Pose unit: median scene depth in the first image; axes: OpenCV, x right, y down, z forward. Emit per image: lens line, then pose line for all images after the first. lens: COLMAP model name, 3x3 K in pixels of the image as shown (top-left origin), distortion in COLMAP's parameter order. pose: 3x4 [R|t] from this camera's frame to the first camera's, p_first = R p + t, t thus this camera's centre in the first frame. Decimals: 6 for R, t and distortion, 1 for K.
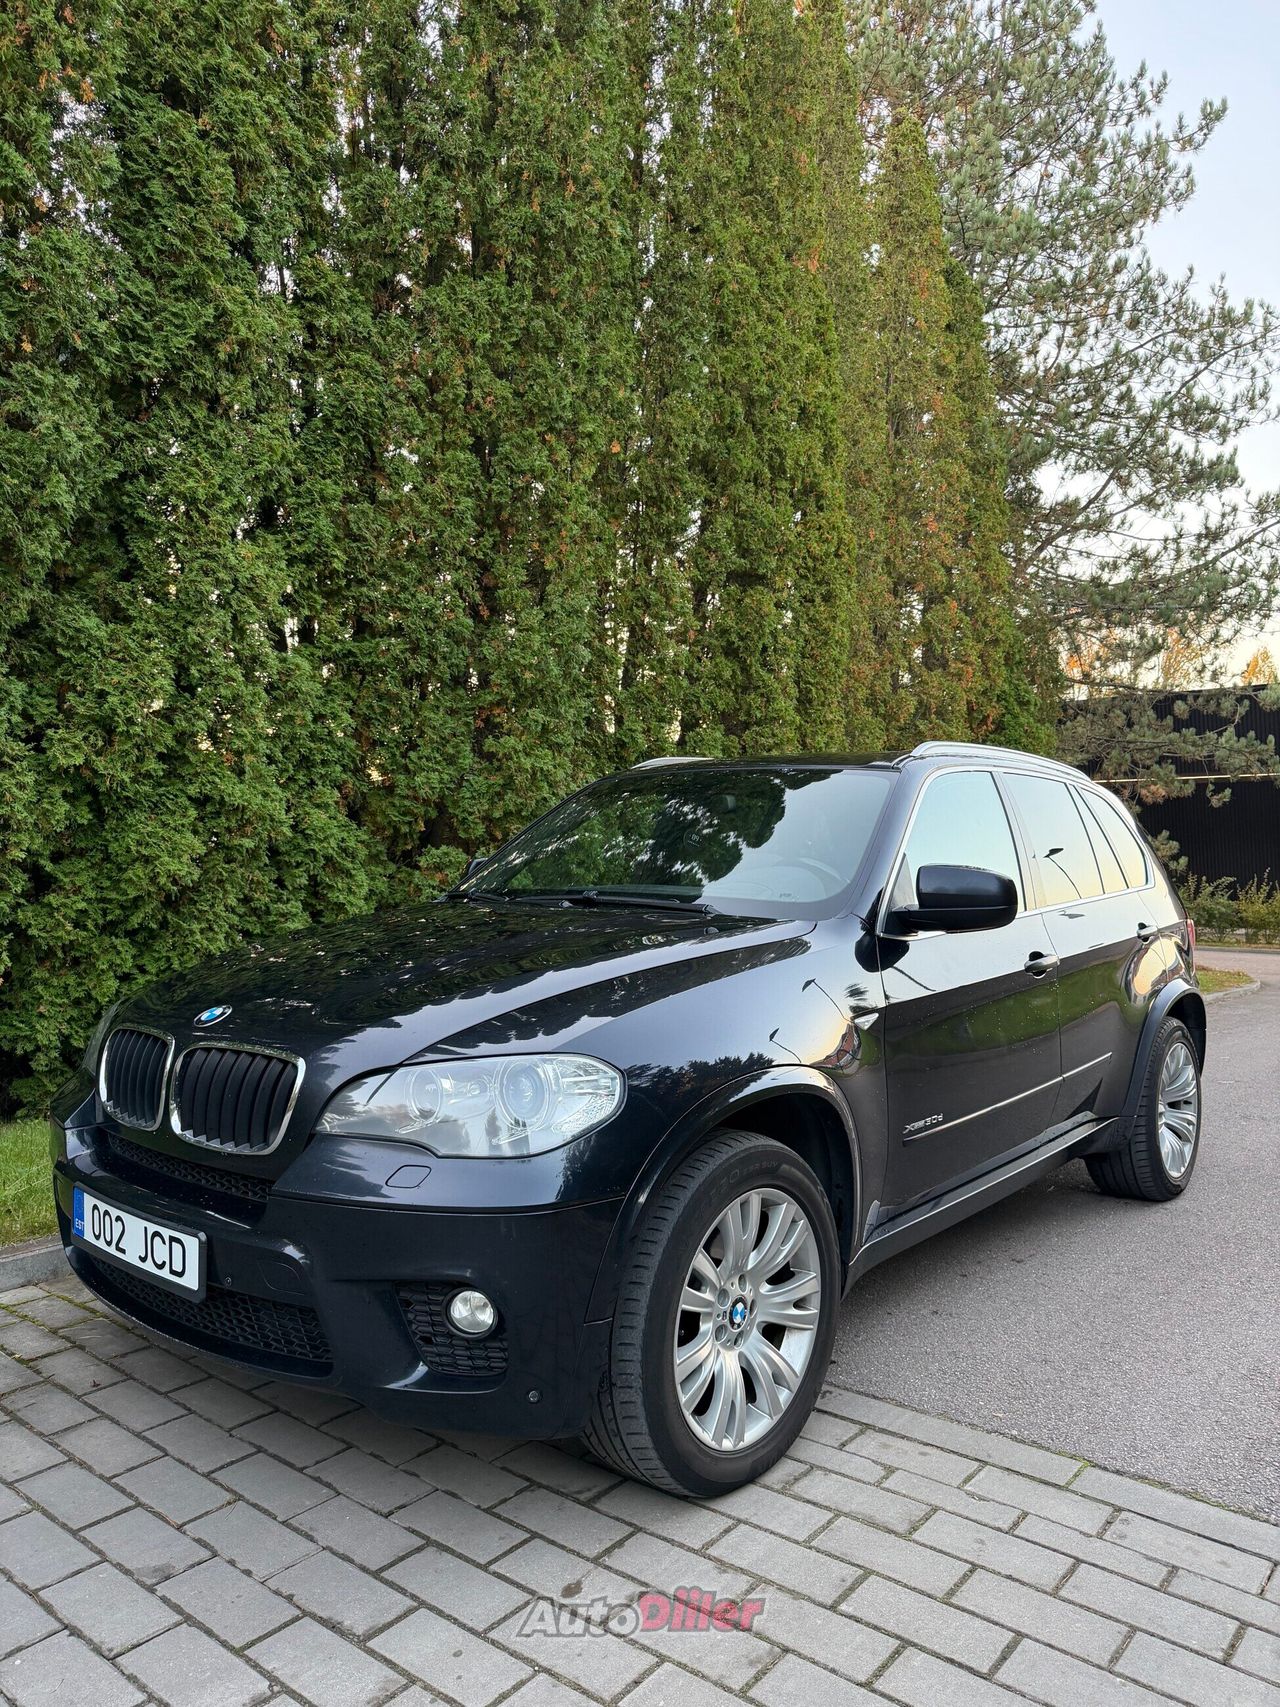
lens RADIAL K [[1205.3, 0, 640.0], [0, 1205.3, 853.5], [0, 0, 1]] dist [0.002906, -0.003224]
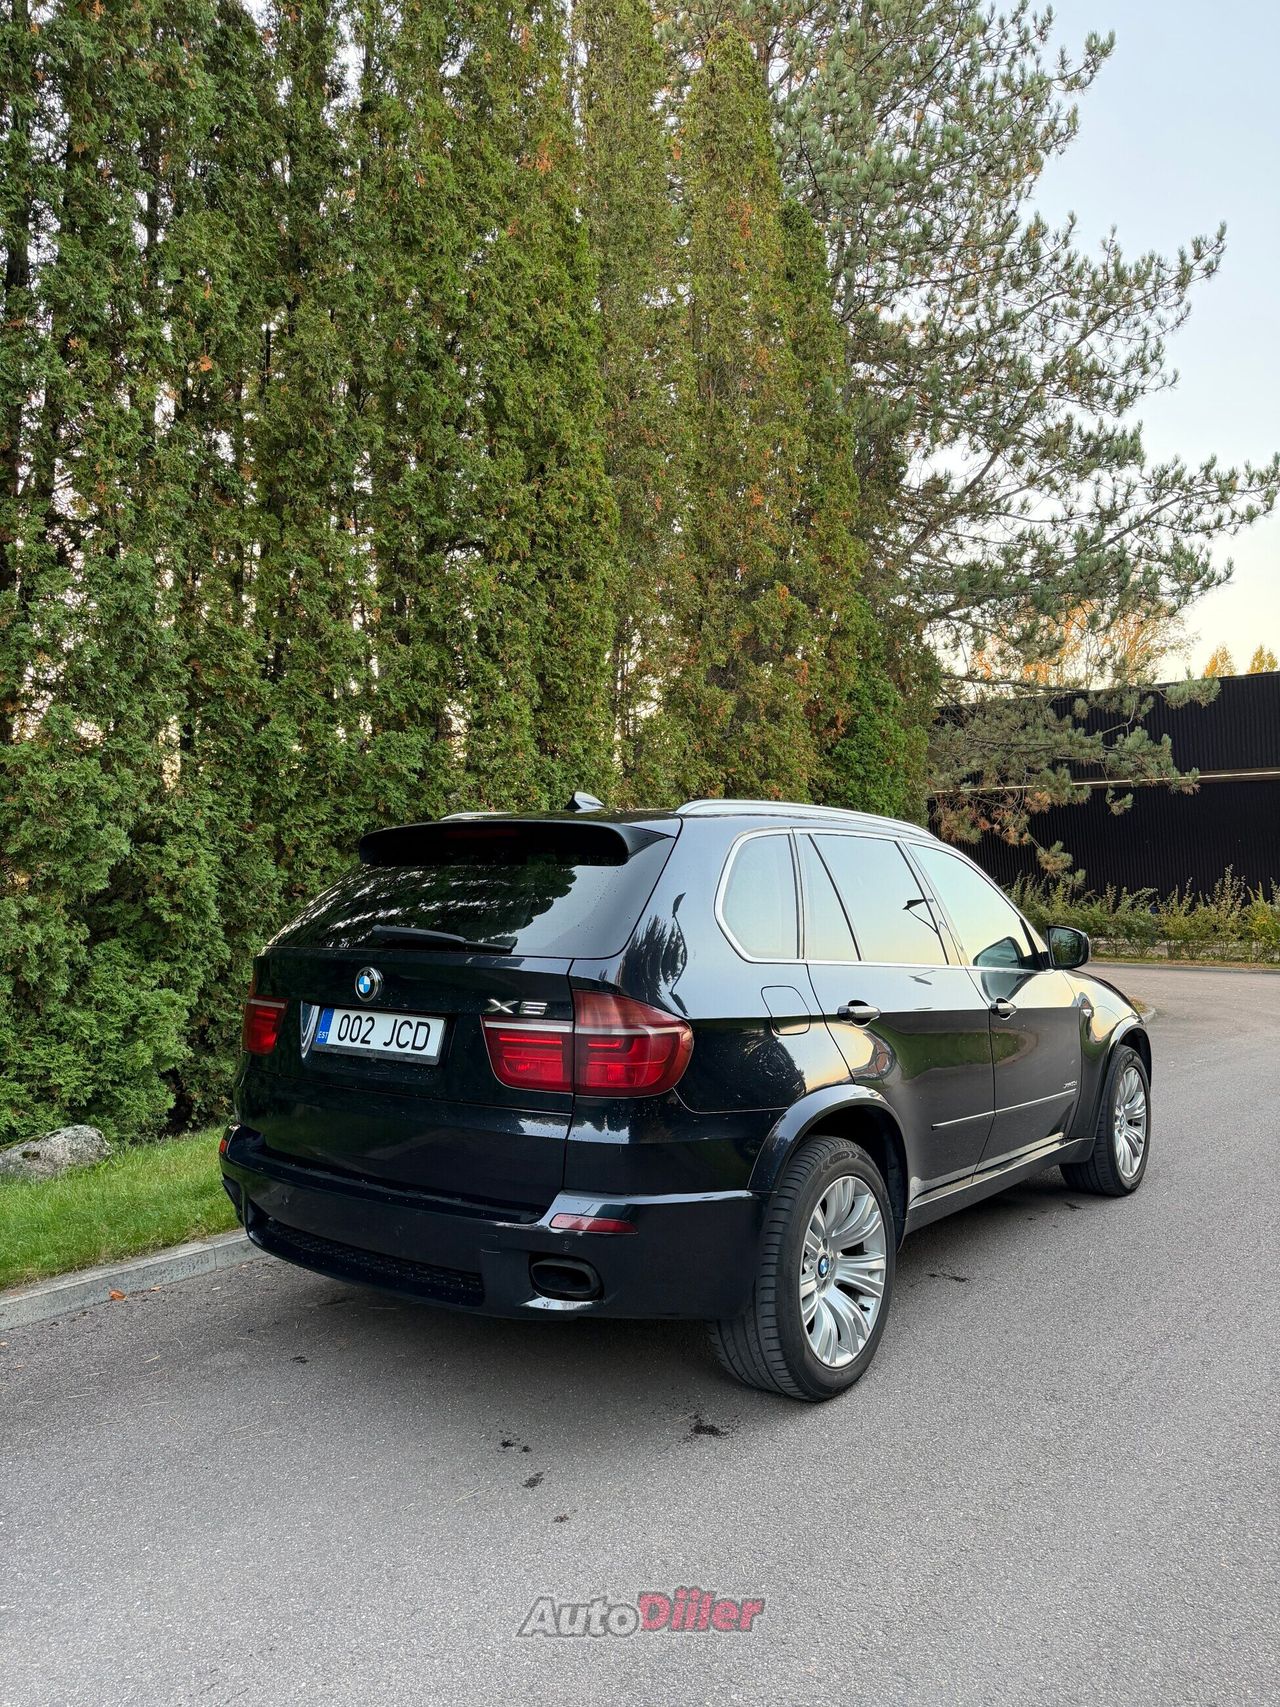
lens RADIAL K [[1195.9, 0, 639.2], [0, 1195.9, 880.0], [0, 0, 1]] dist [-0.003139, -0.003900]
pose [[0.999758, -0.017564, 0.013282, 0.107327], [0.017409, 0.999780, 0.011707, -0.006123], [-0.013484, -0.011473, 0.999843, 0.103841]]
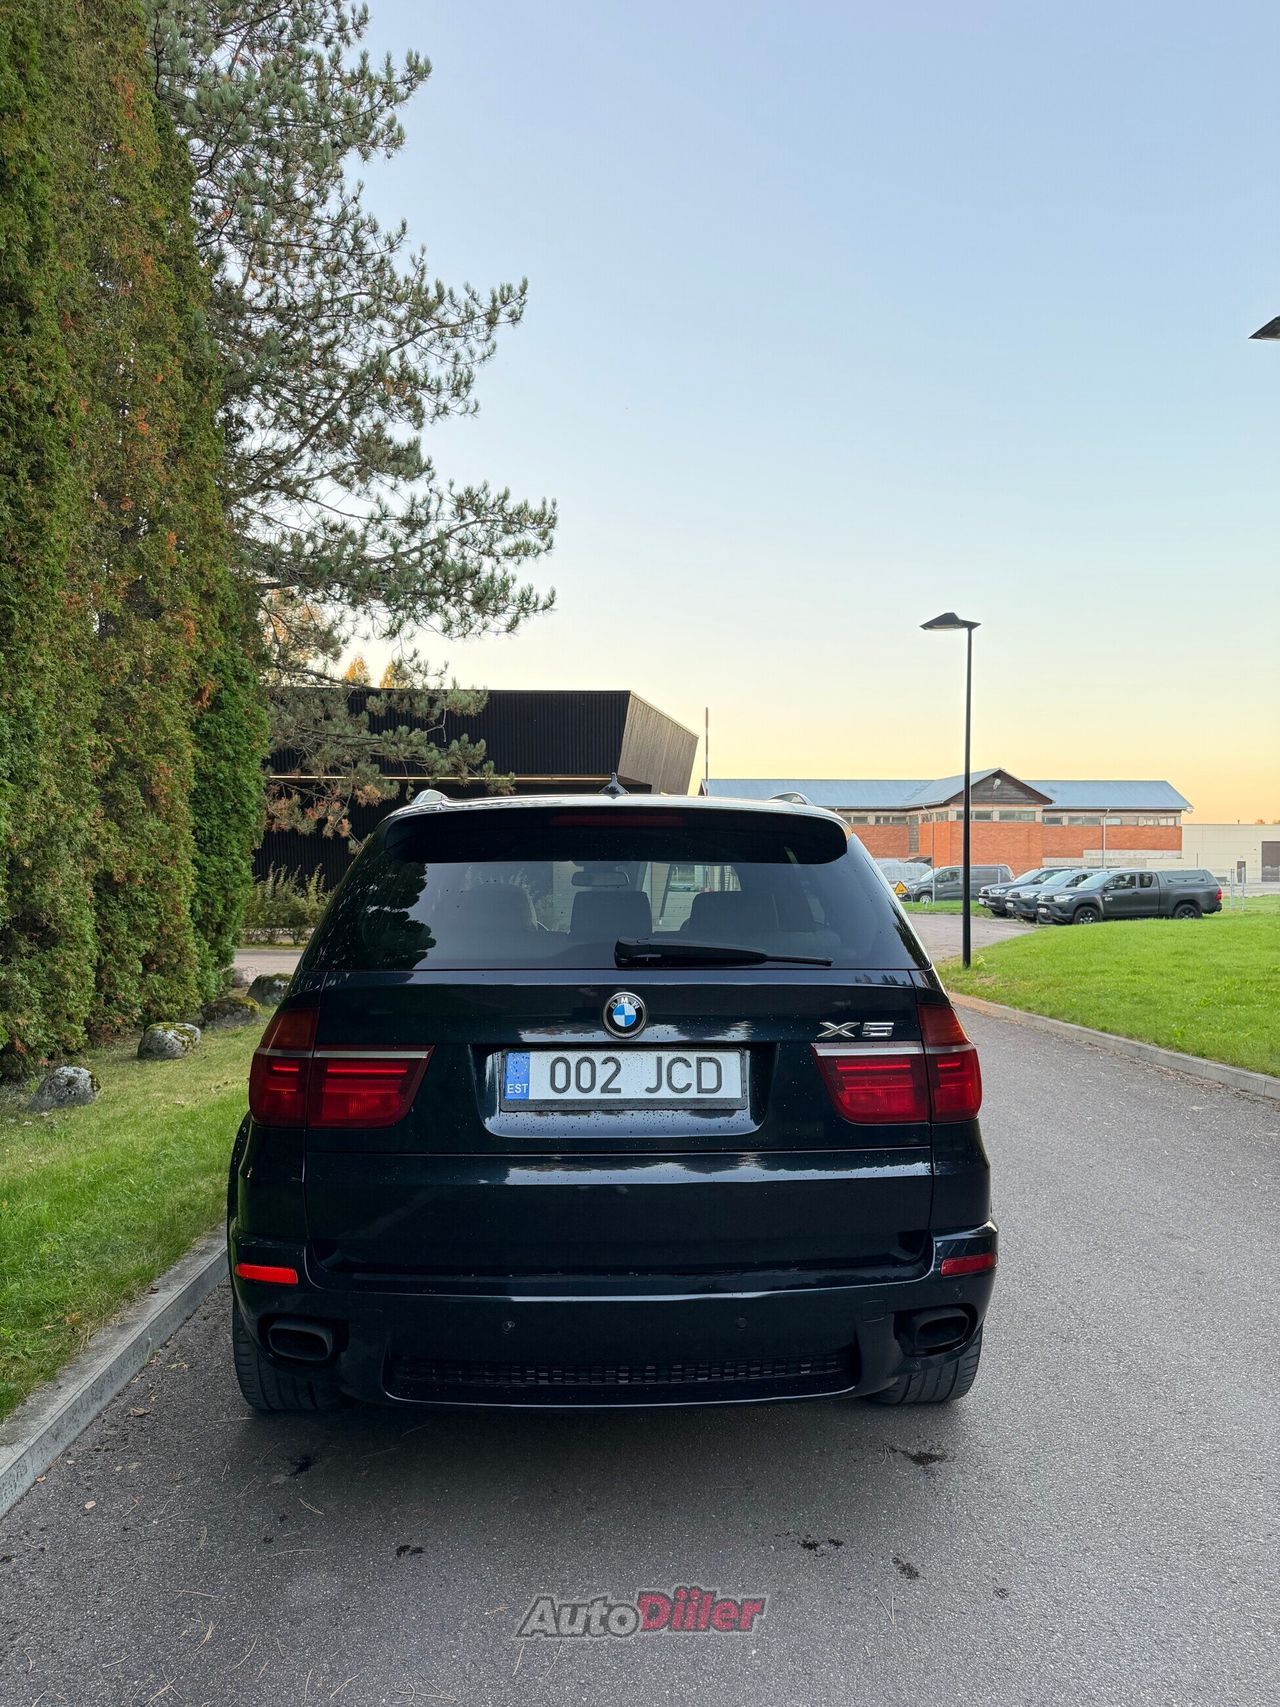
lens RADIAL K [[1179.4, 0, 636.8], [0, 1179.4, 887.5], [0, 0, 1]] dist [0.060391, -0.101741]
pose [[0.748789, -0.015043, 0.662638, -0.016833], [-0.007395, 0.999491, 0.031047, -0.007926], [-0.662768, -0.028148, 0.748296, 0.179616]]
